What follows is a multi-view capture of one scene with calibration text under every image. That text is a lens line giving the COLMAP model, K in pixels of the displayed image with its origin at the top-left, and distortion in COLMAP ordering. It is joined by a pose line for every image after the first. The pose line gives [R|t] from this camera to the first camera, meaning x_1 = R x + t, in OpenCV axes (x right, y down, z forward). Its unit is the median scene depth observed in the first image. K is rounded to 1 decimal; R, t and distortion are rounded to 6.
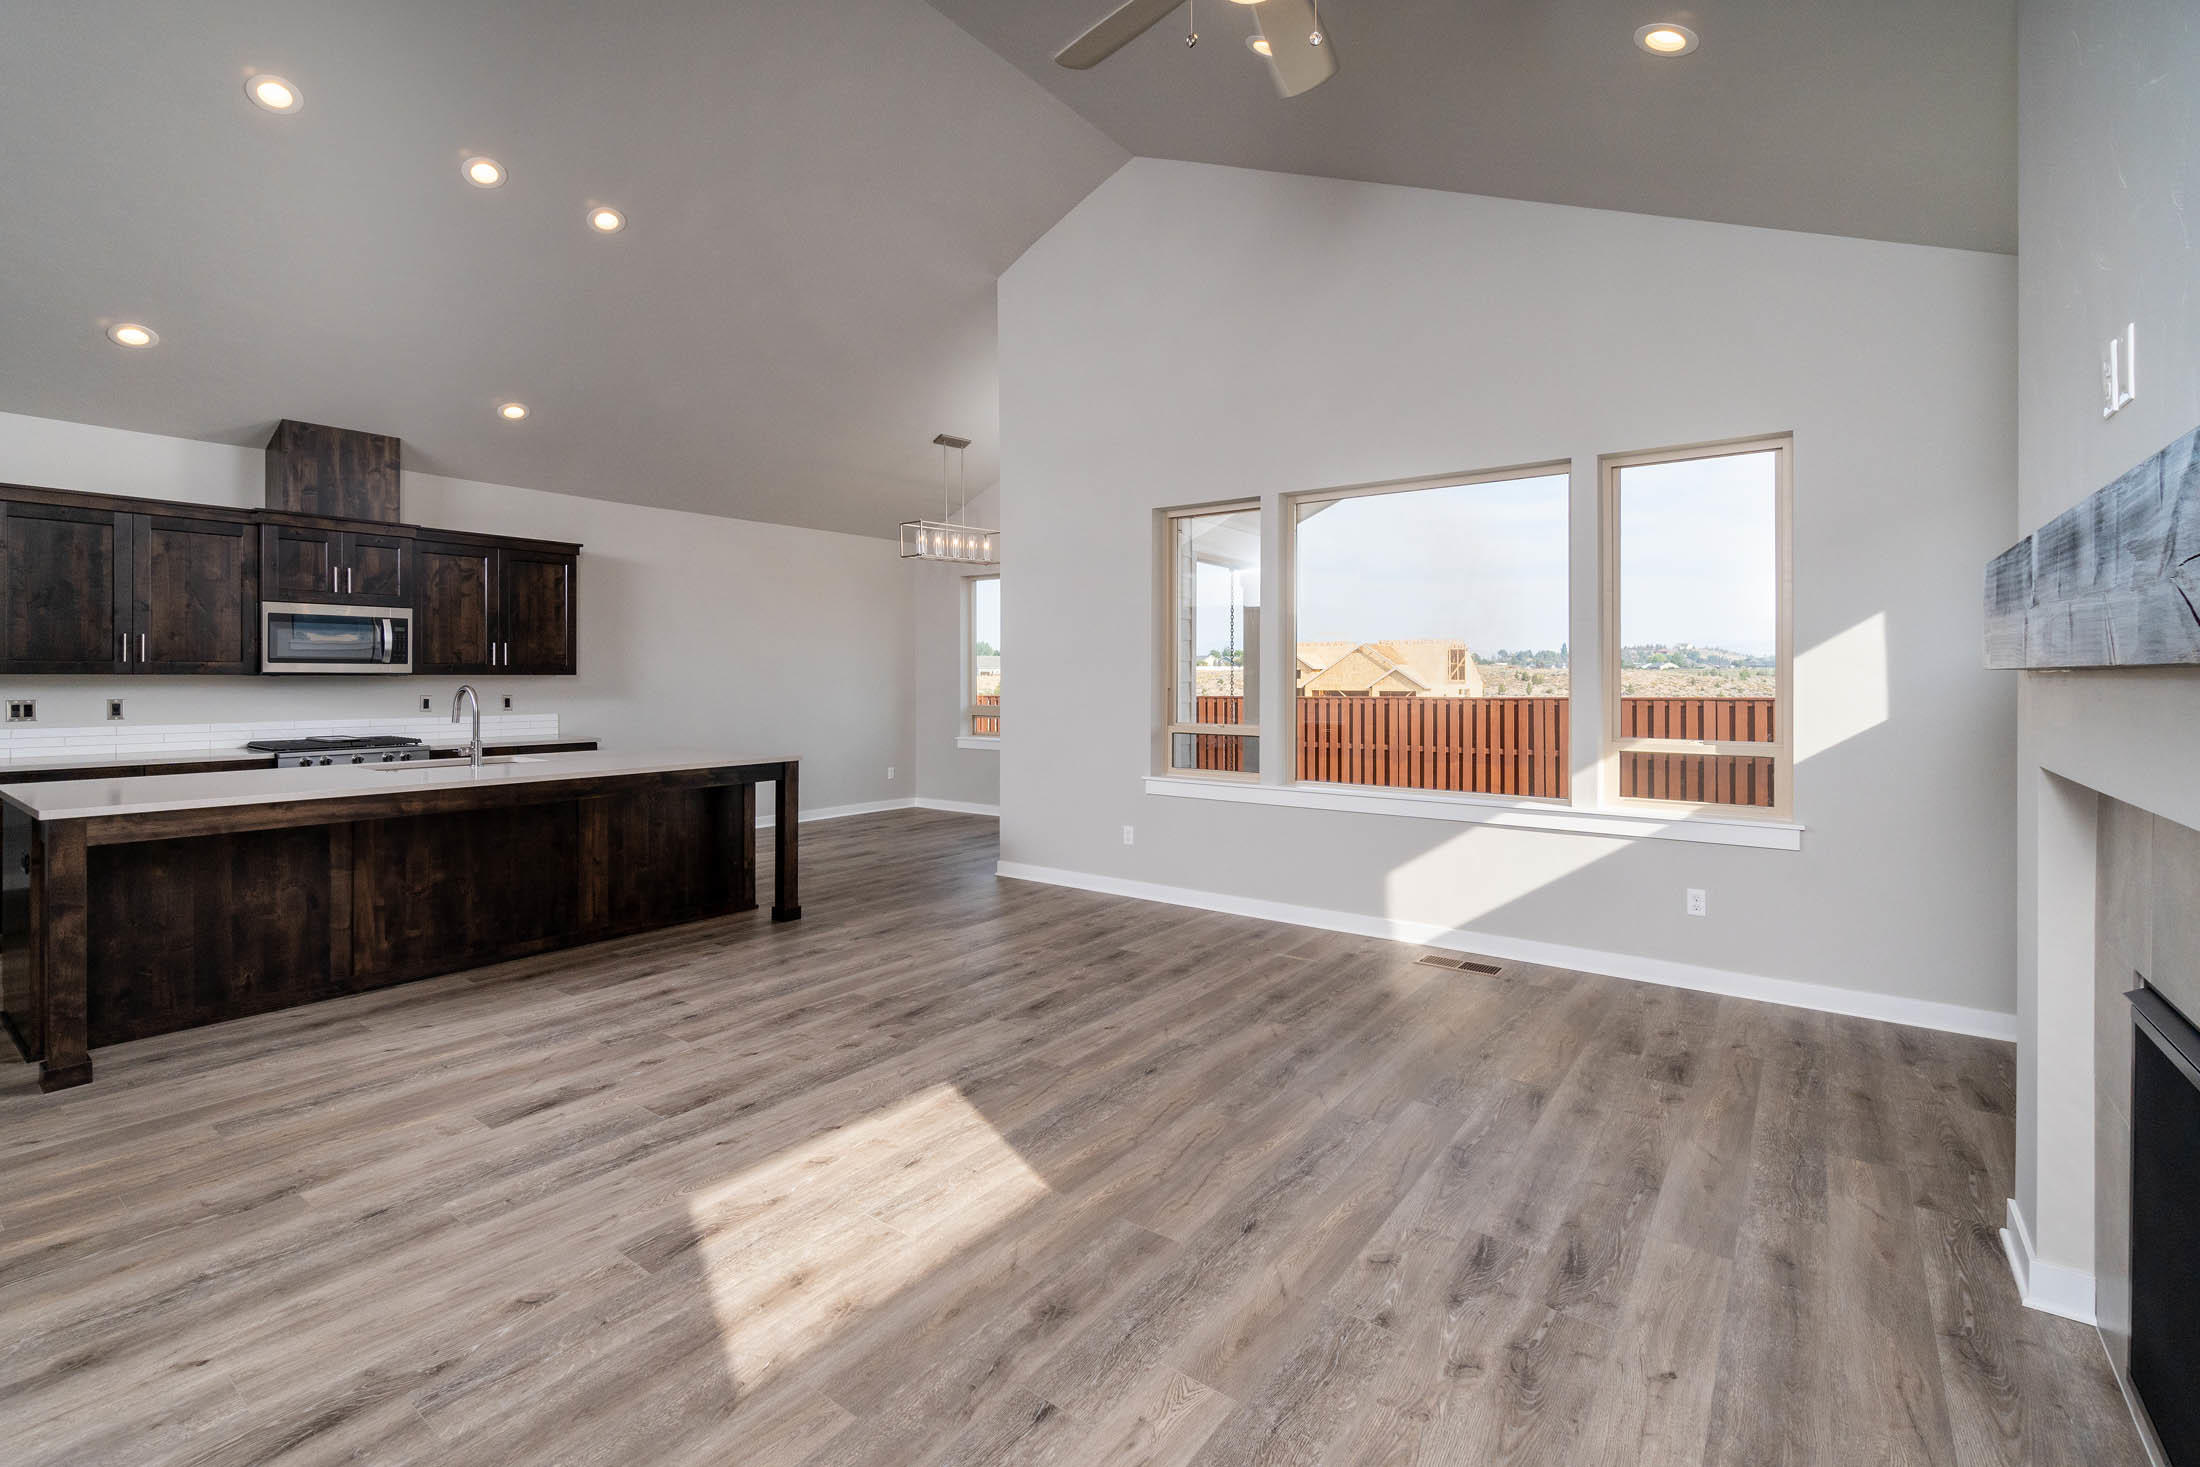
lens RADIAL K [[975.1, 0, 1057.0], [0, 975.1, 678.9], [0, 0, 1]] dist [-0.001182, 0.000154]
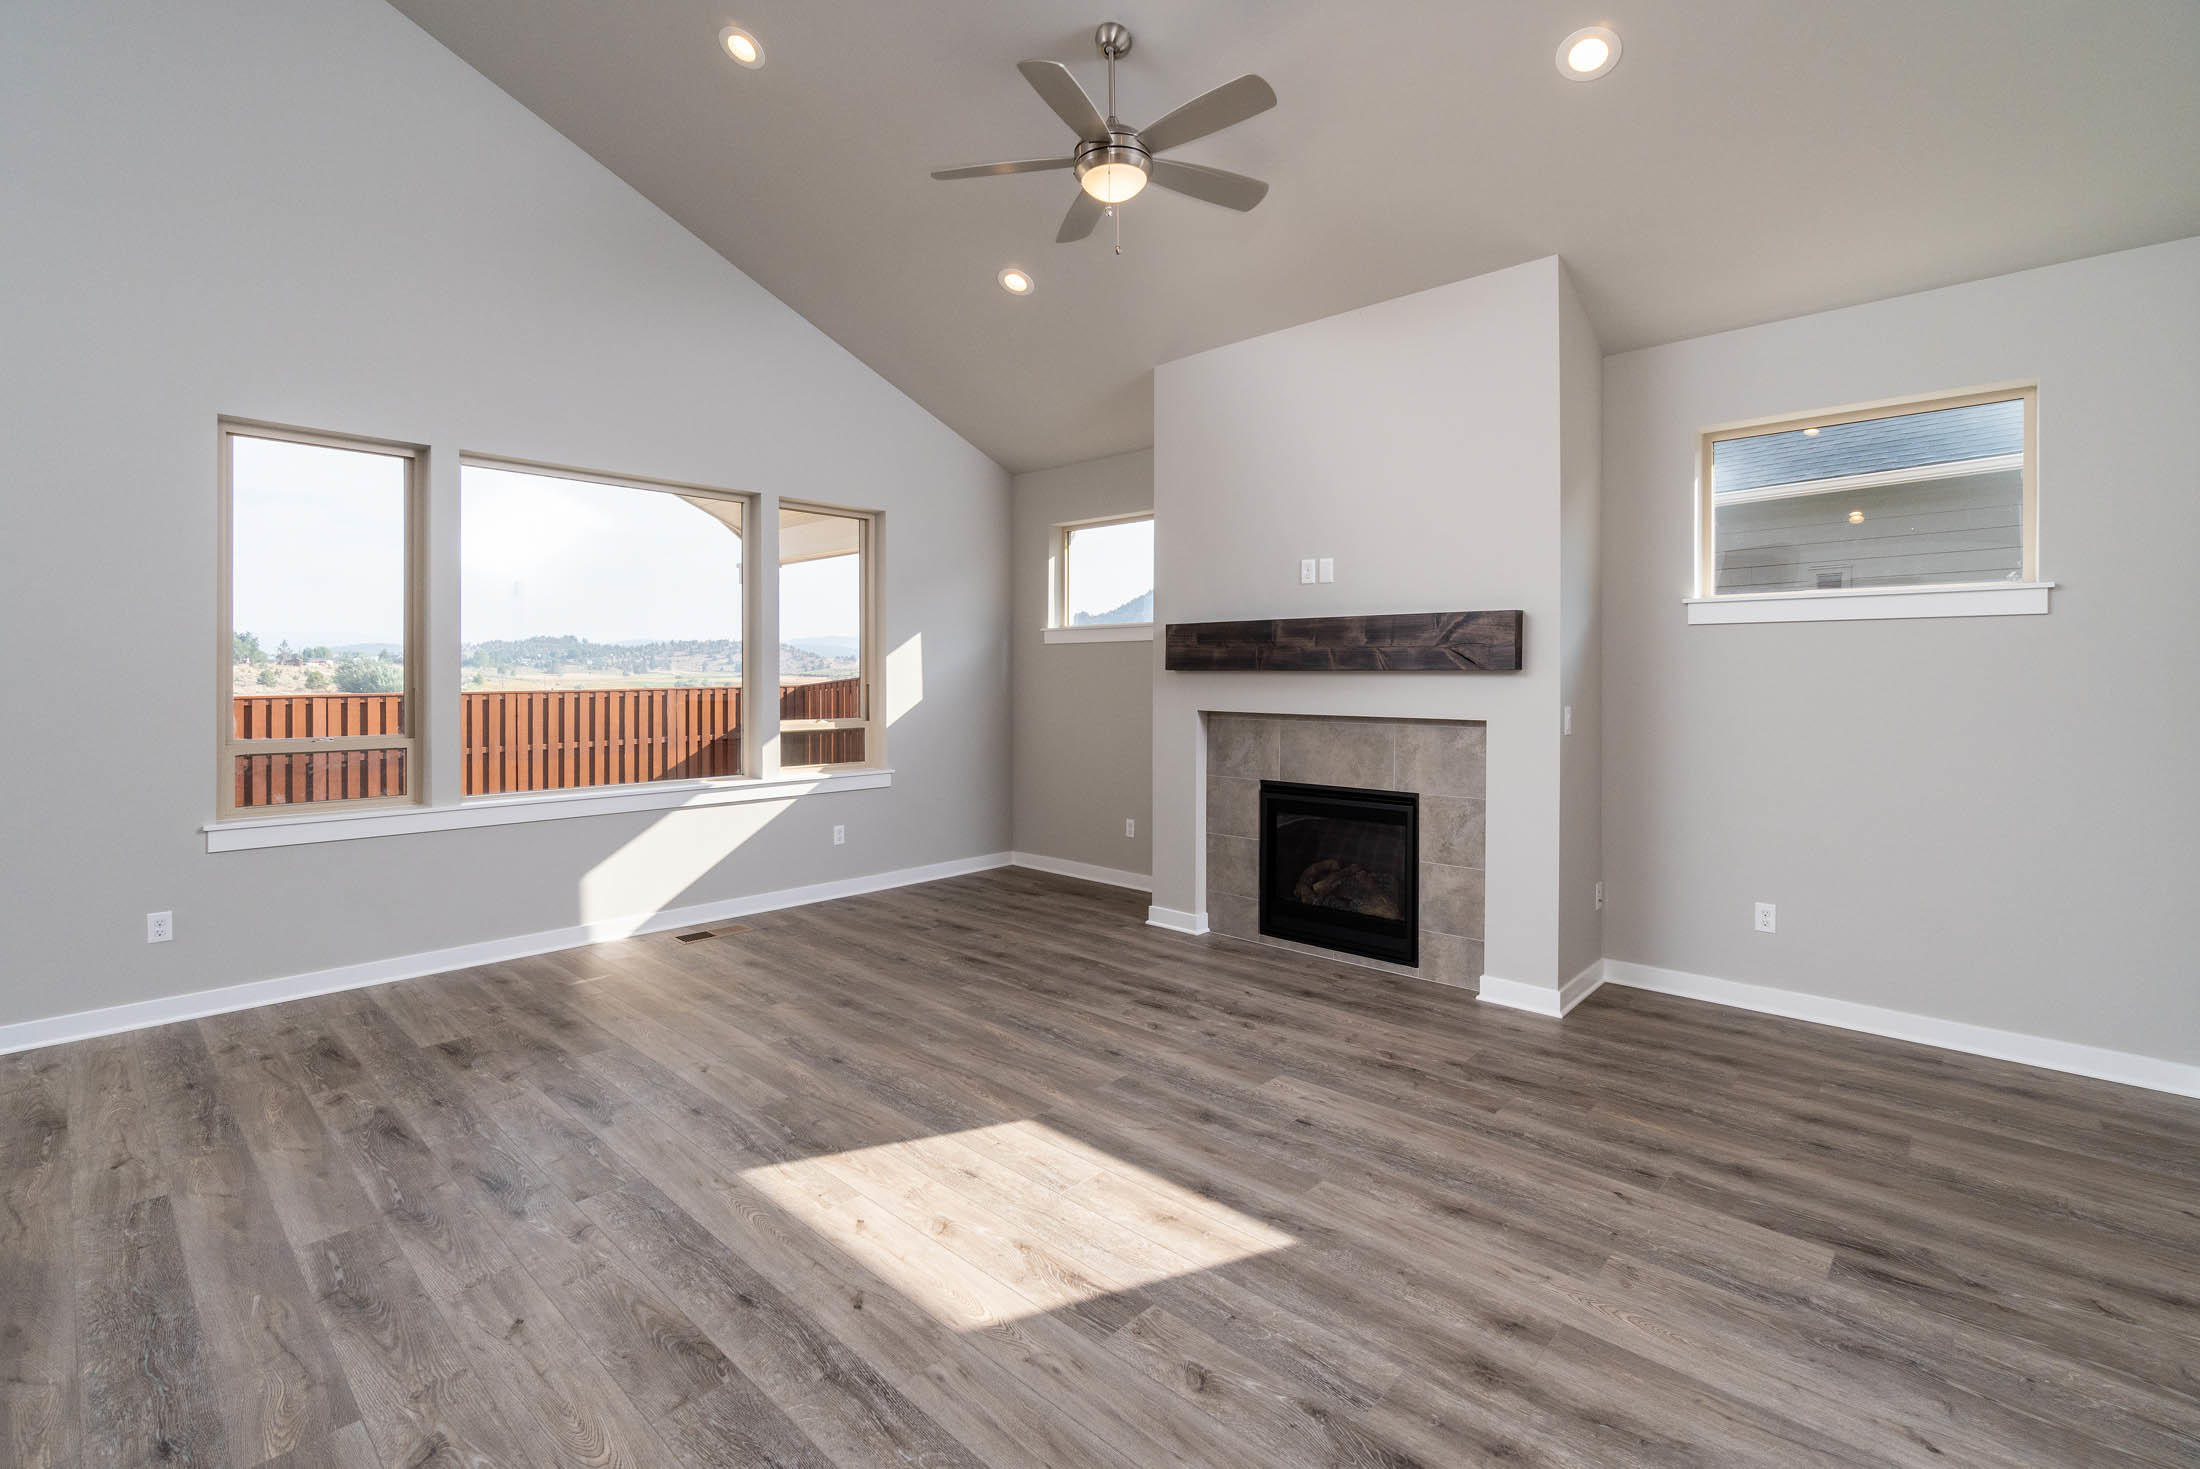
lens RADIAL K [[992.4, 0, 1096.9], [0, 992.4, 668.8], [0, 0, 1]] dist [-0.005141, 0.000362]
pose [[0.091311, 0.005100, 0.995809, -0.786709], [0.001258, 0.999985, -0.005237, 0.001254], [-0.995822, 0.001731, 0.091304, 0.551816]]
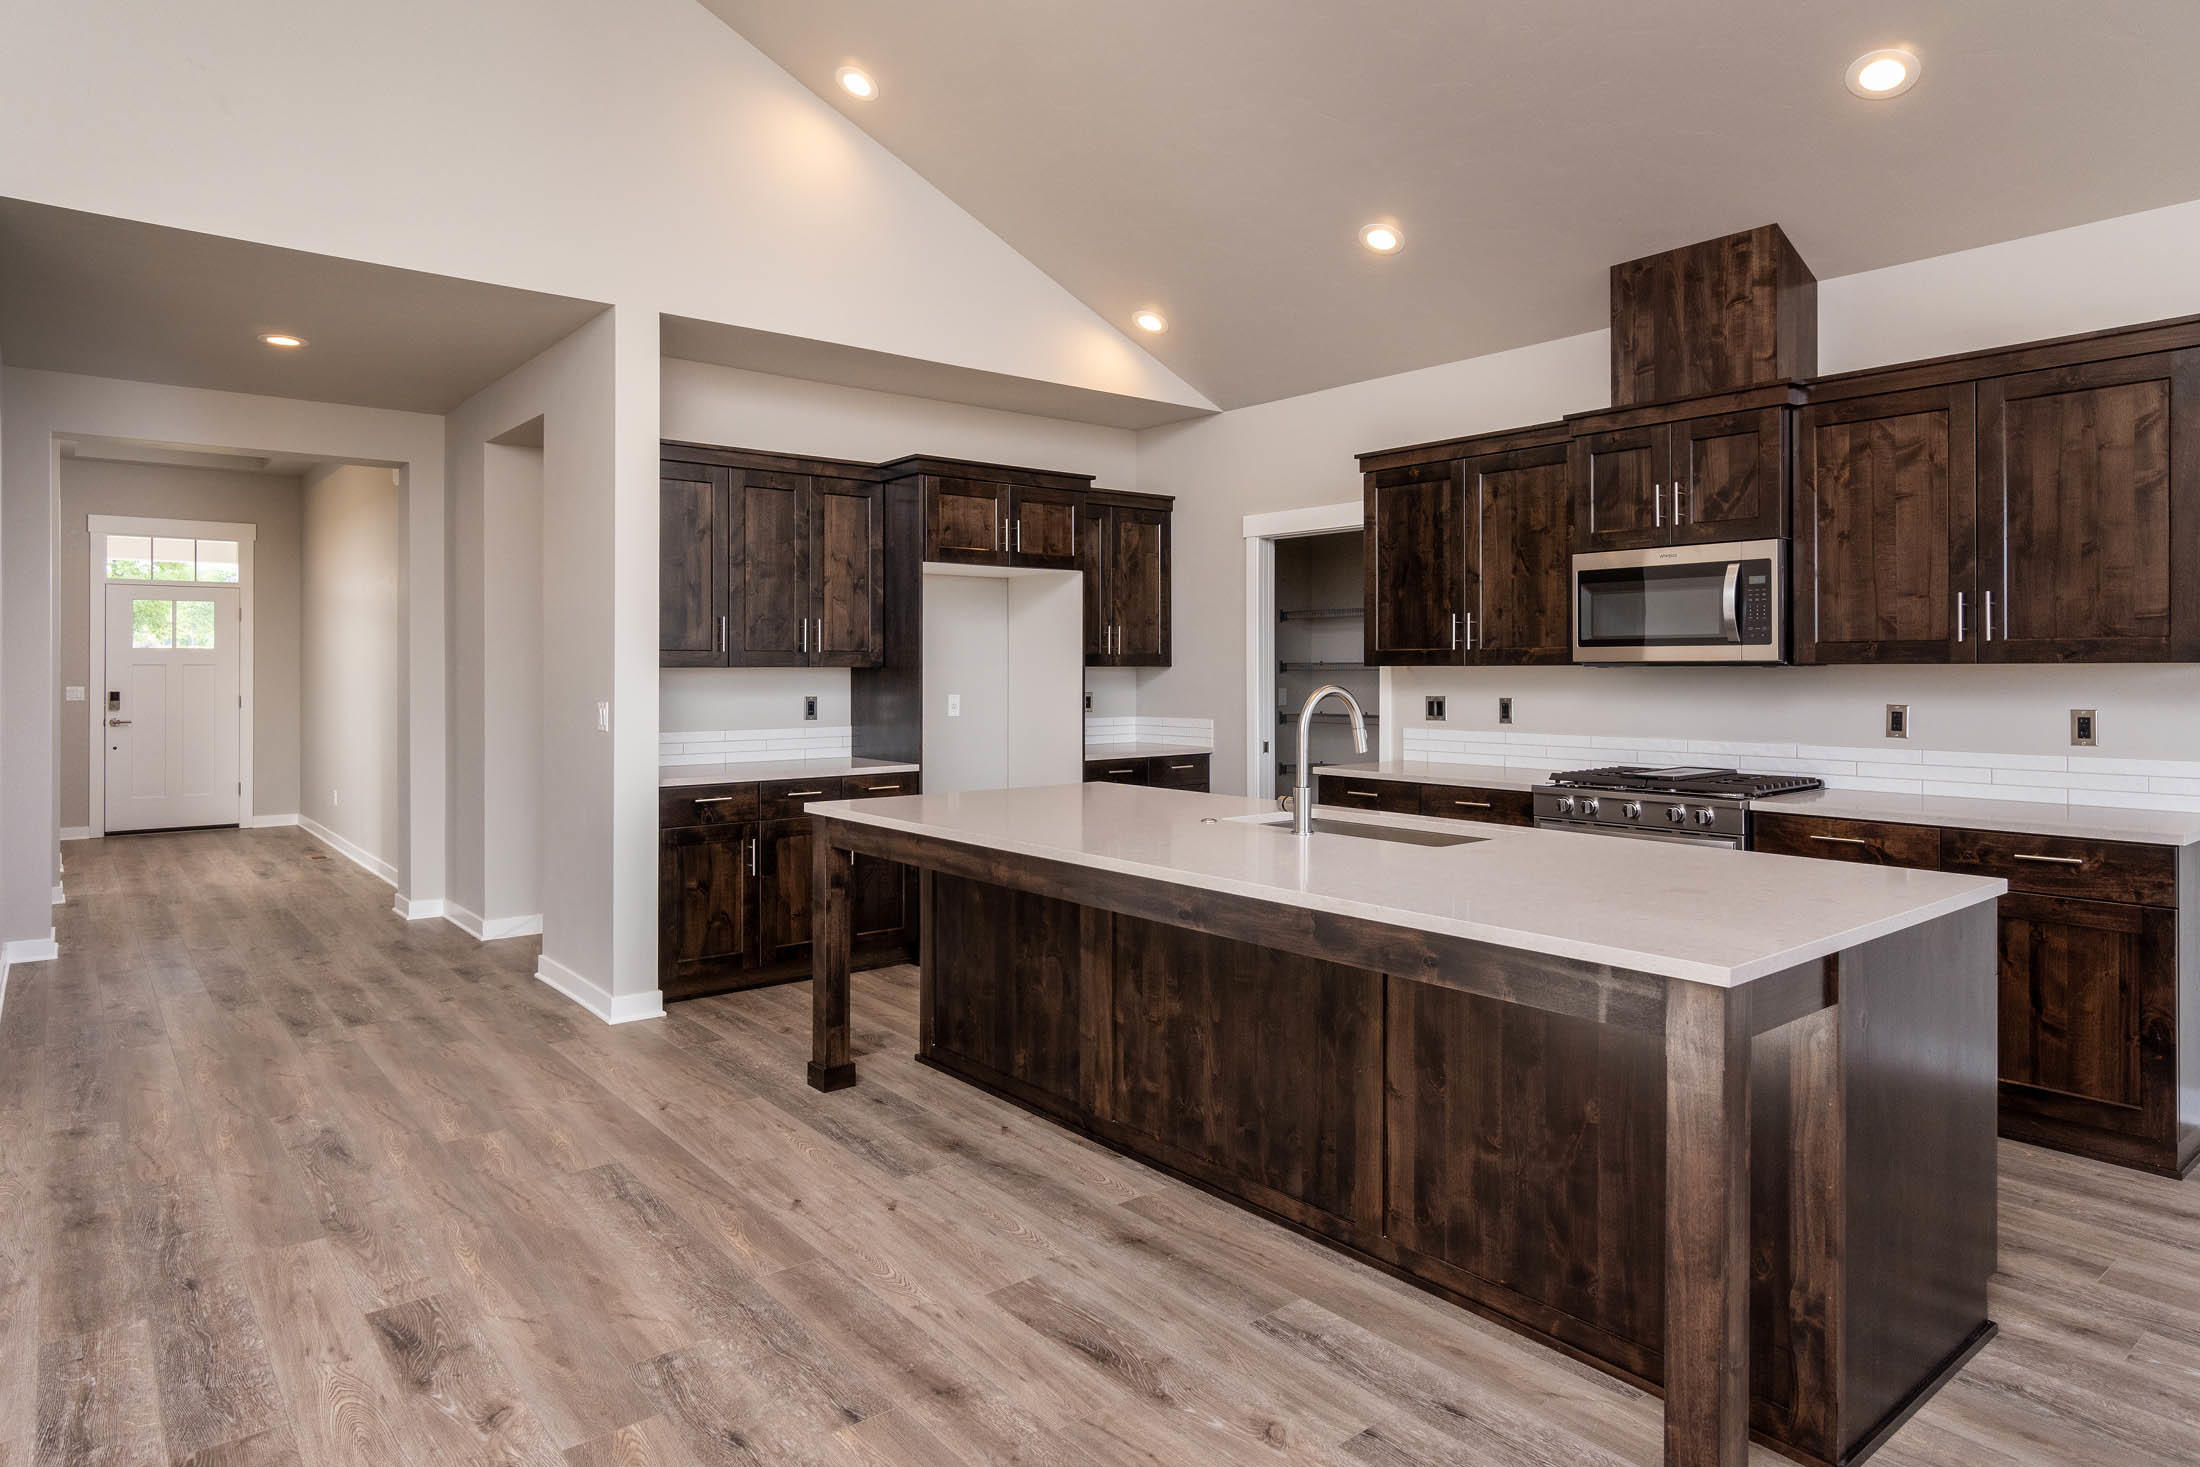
lens RADIAL K [[1286.9, 0, 1105.3], [0, 1286.9, 671.2], [0, 0, 1]] dist [-0.005329, 0.001124]
pose [[-0.215280, 0.001498, -0.976551, 0.158012], [0.000513, 0.999999, 0.001421, -0.002644], [0.976552, -0.000195, -0.215281, 1.303974]]
